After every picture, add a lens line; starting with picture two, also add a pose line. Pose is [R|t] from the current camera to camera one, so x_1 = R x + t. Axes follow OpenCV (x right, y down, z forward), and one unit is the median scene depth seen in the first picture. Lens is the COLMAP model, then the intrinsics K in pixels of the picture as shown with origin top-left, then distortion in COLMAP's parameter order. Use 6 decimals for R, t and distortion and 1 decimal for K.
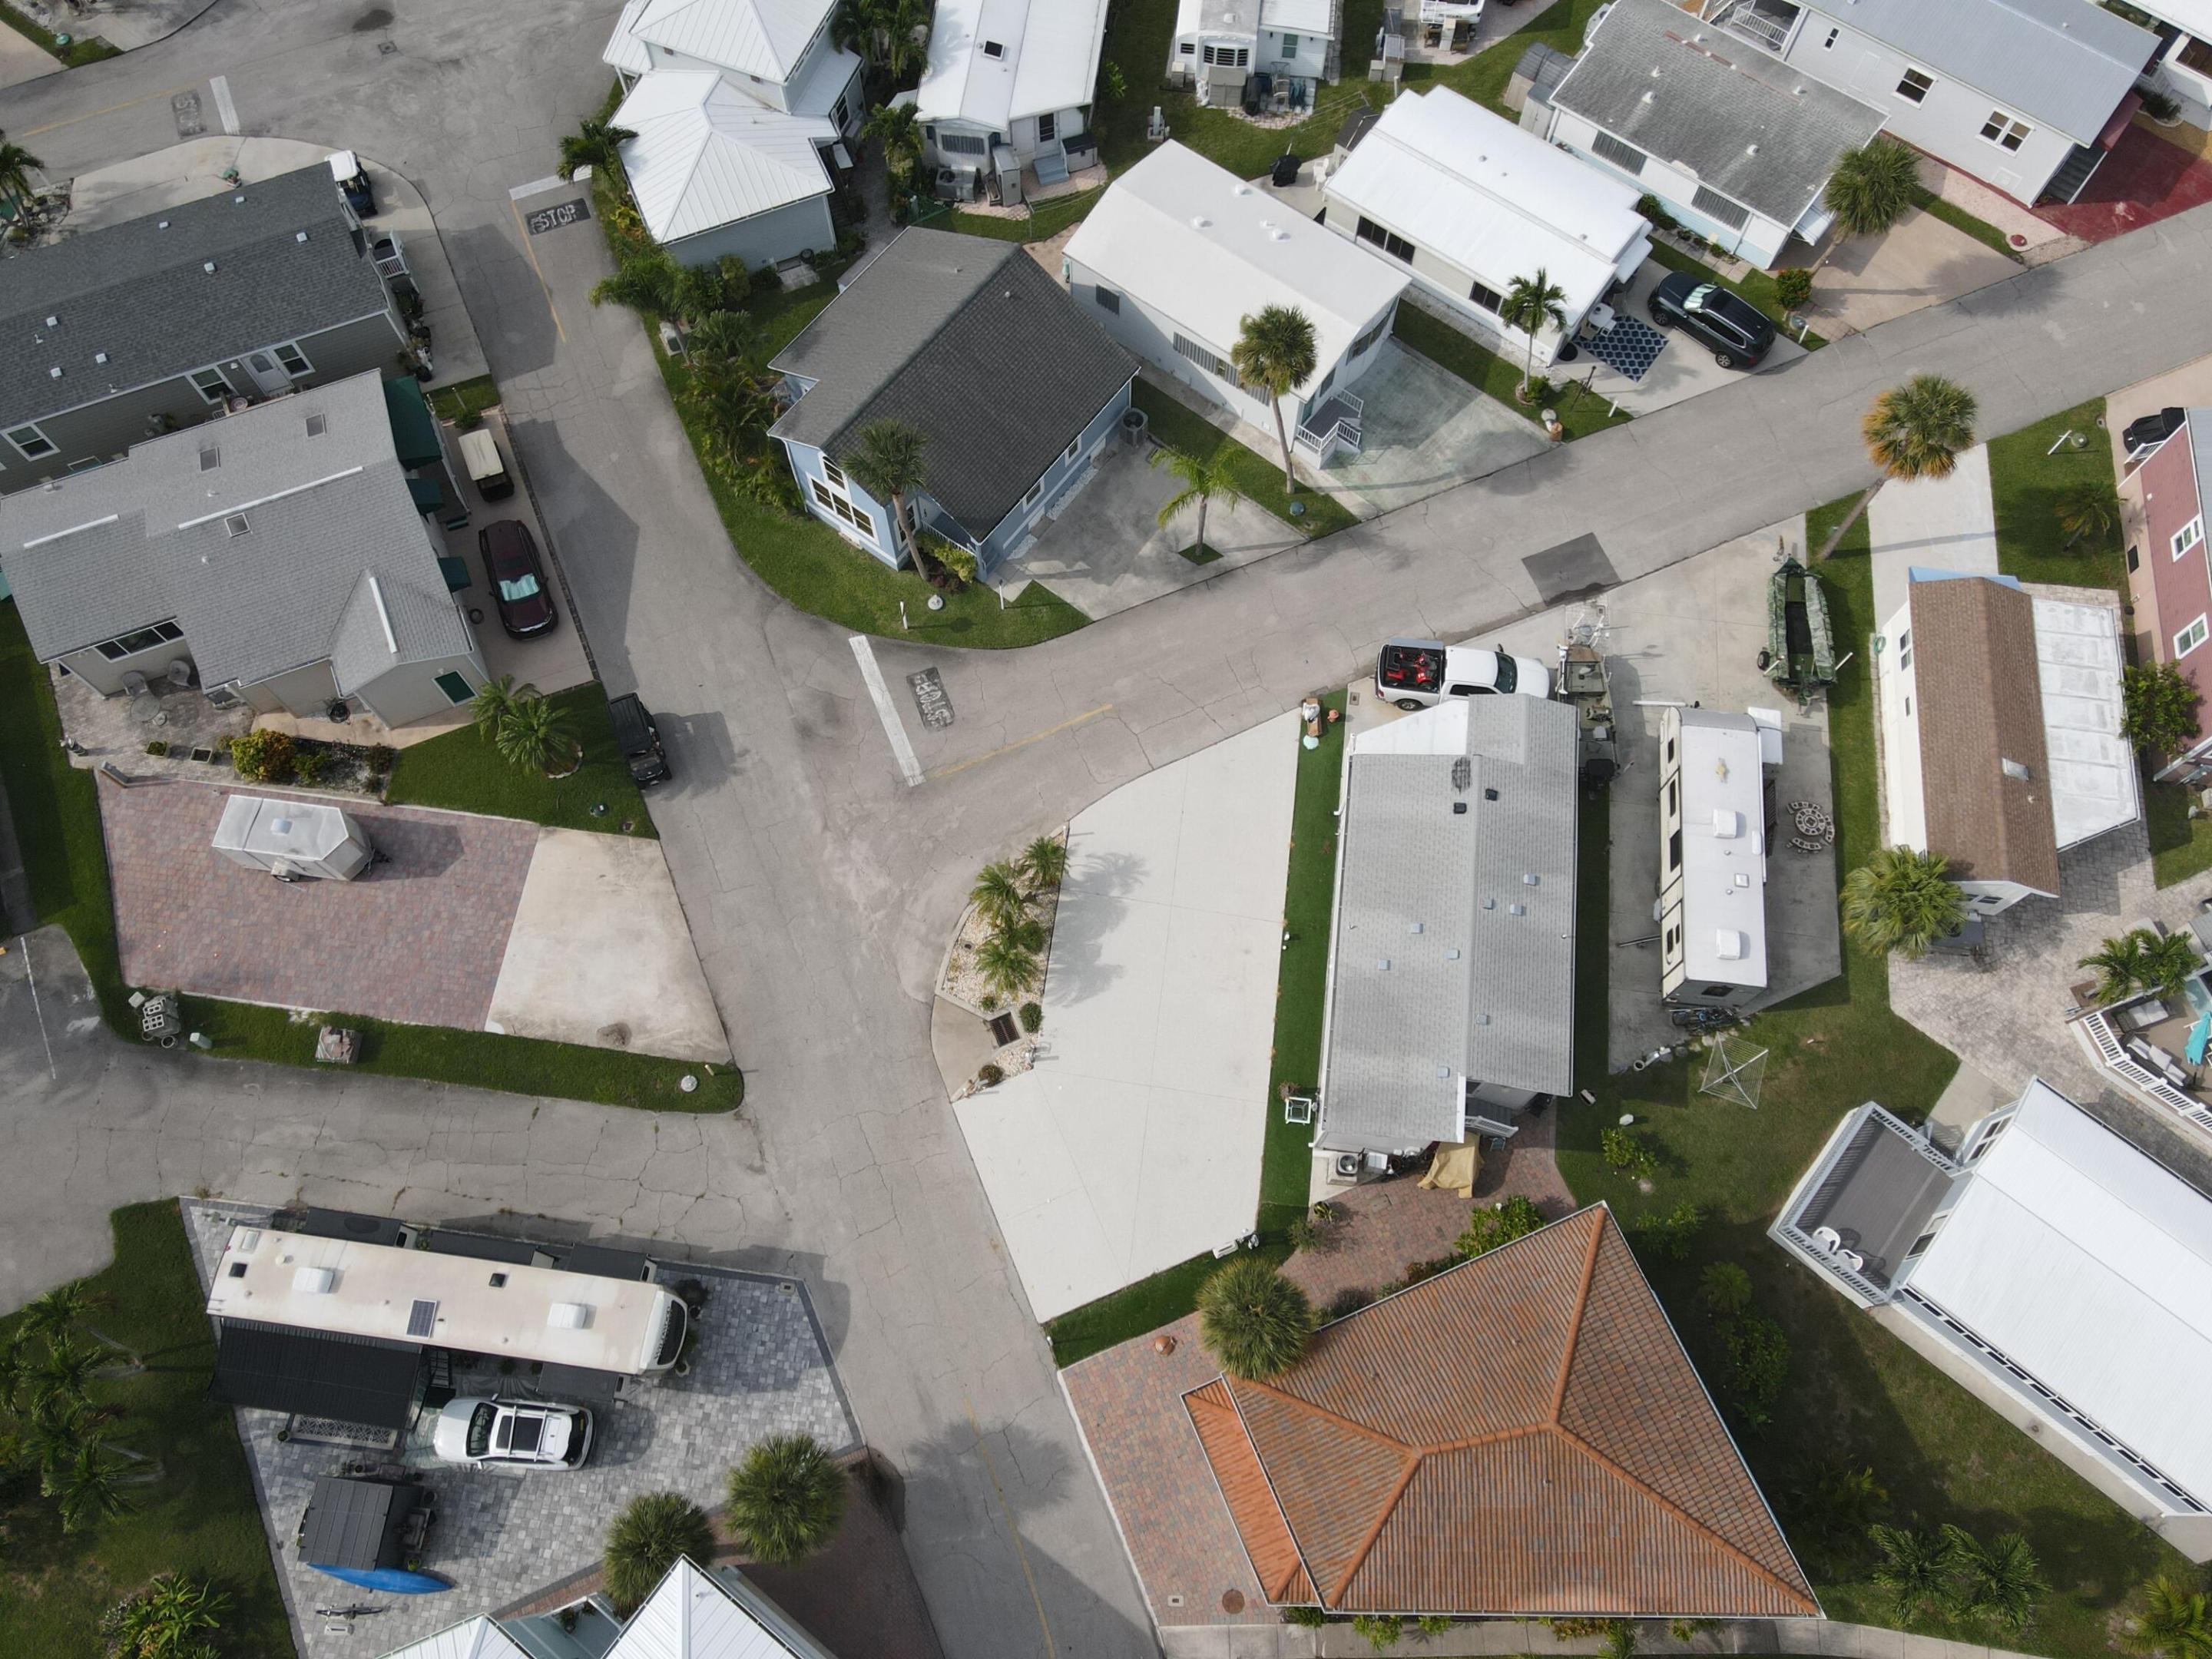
lens RADIAL K [[1636.2, 0, 1101.6], [0, 1636.2, 838.1], [0, 0, 1]] dist [0.008082, 0.008715]
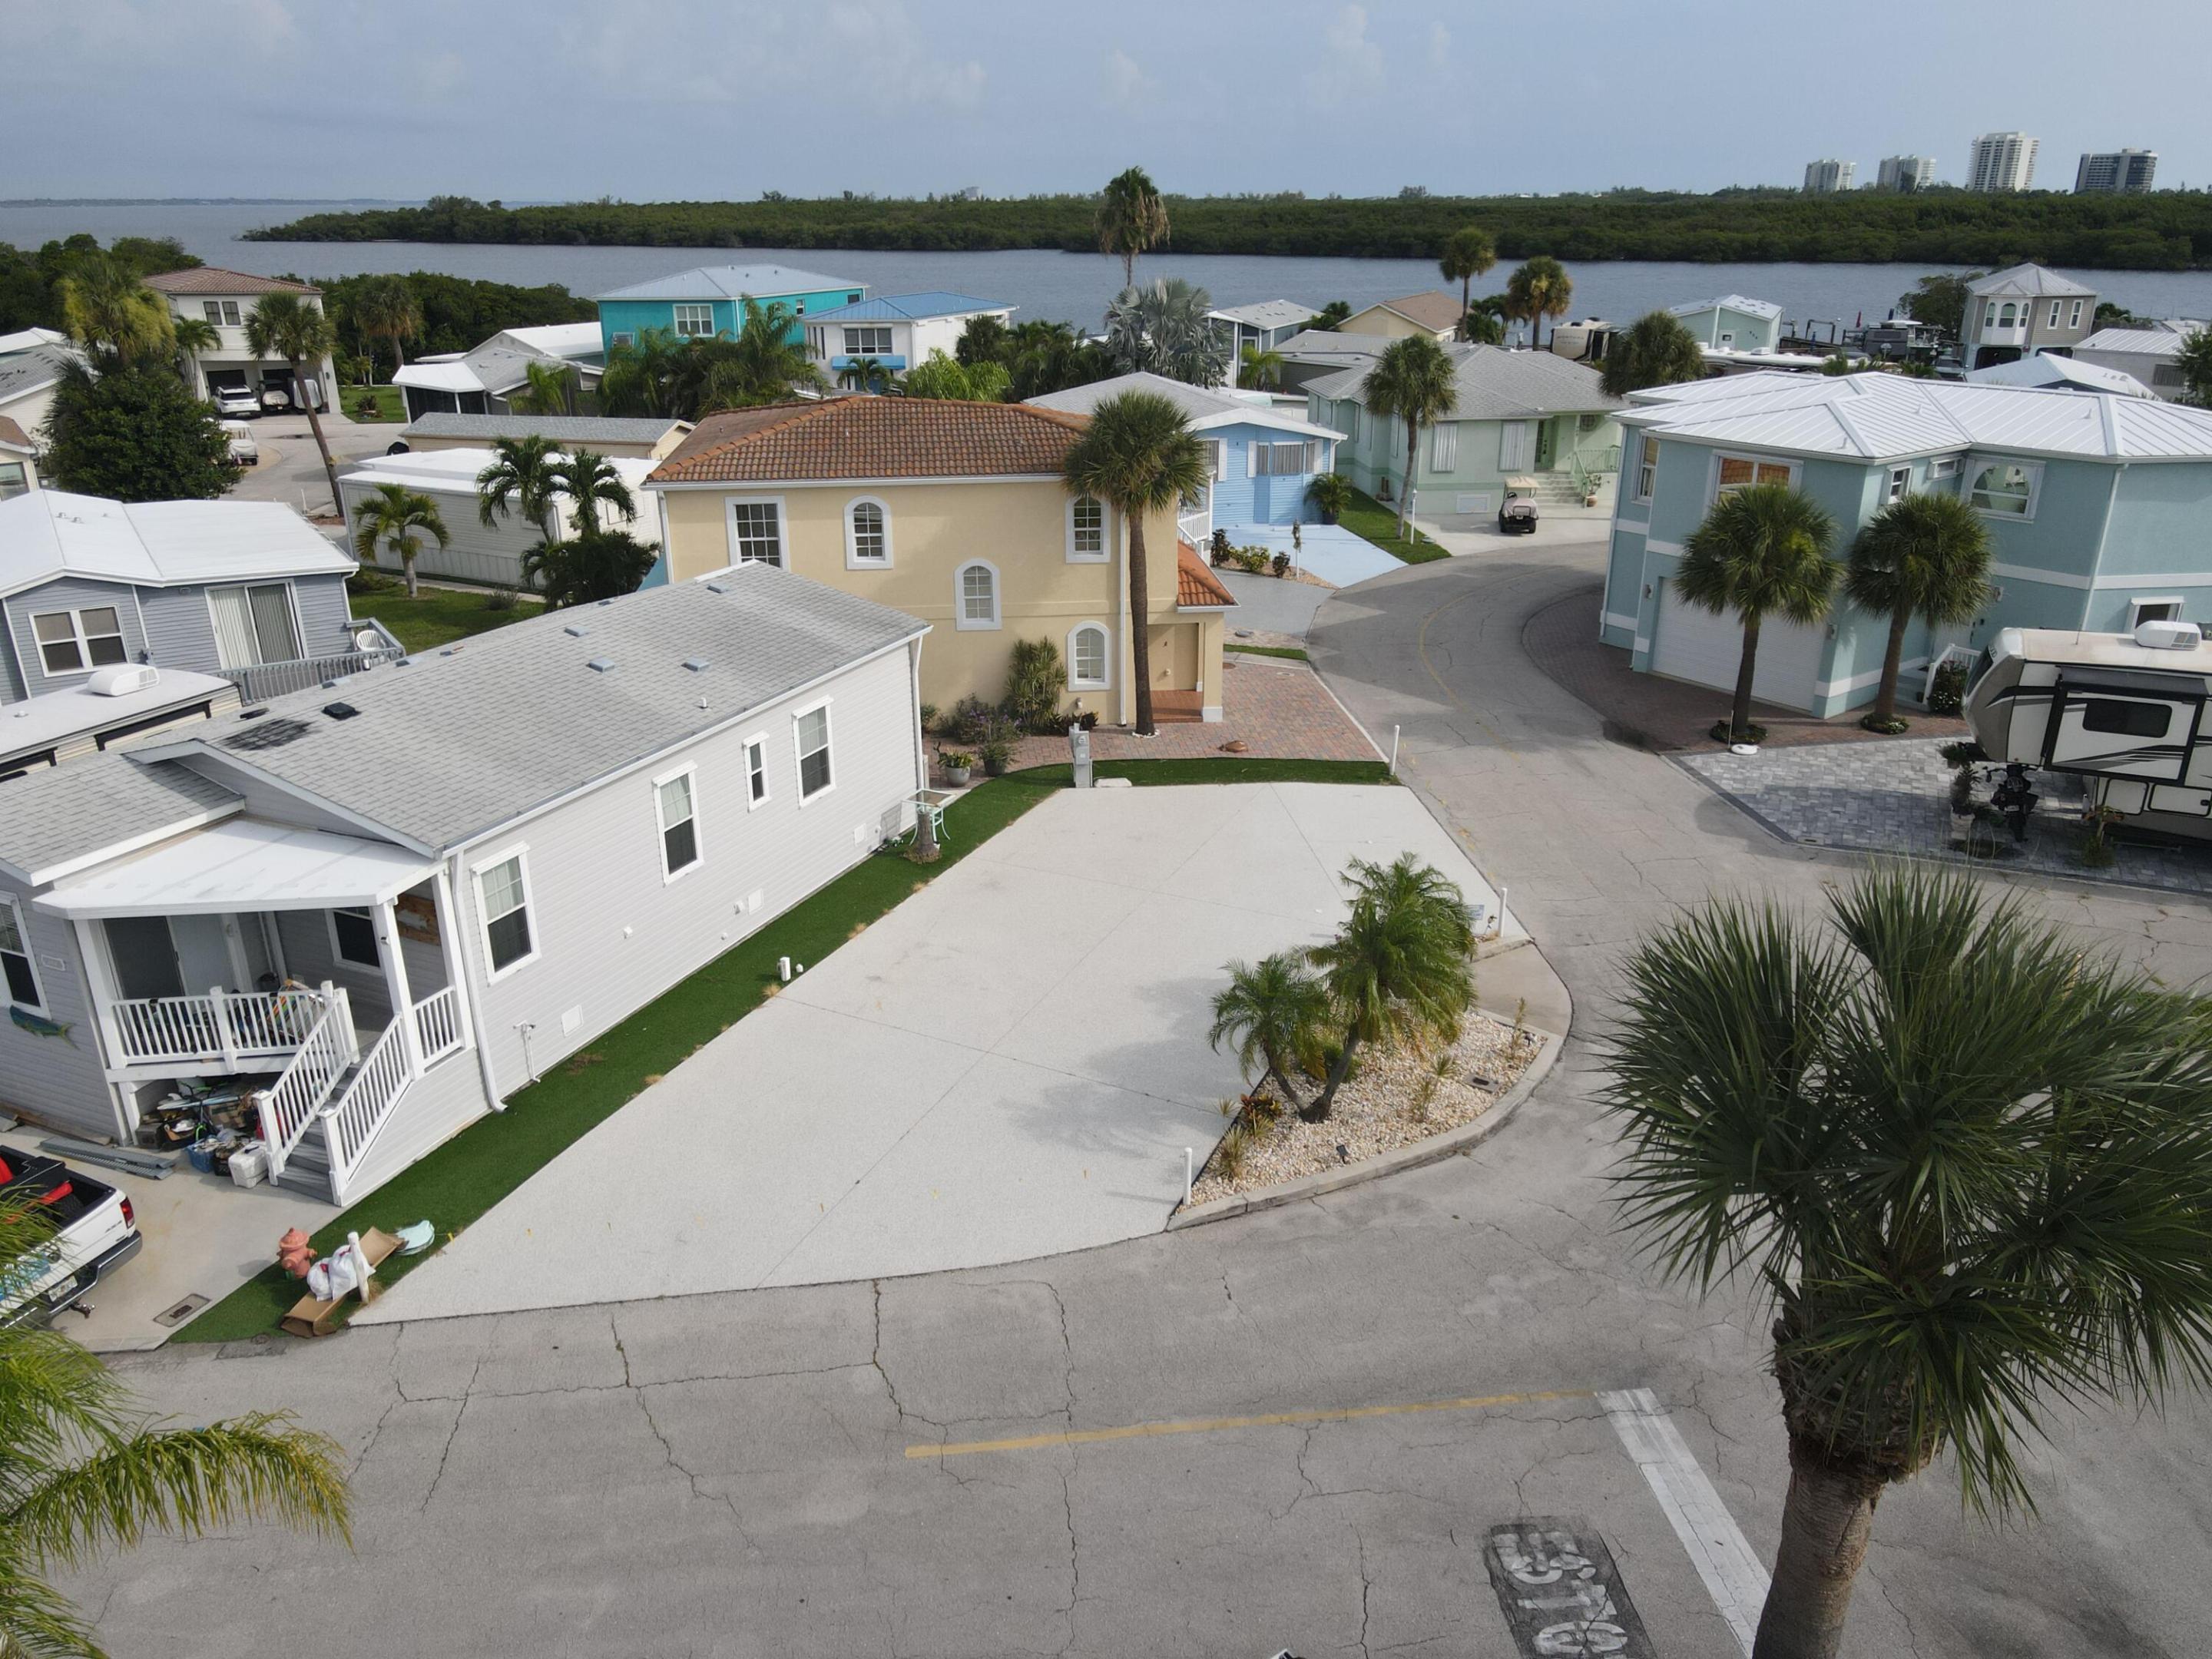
lens RADIAL K [[1636.2, 0, 1101.6], [0, 1636.2, 838.1], [0, 0, 1]] dist [0.008082, 0.008715]
pose [[-0.956752, -0.101504, 0.272621, -0.092683], [0.272147, 0.018759, 0.962073, -0.347921], [-0.102768, 0.994658, 0.009676, 0.904205]]
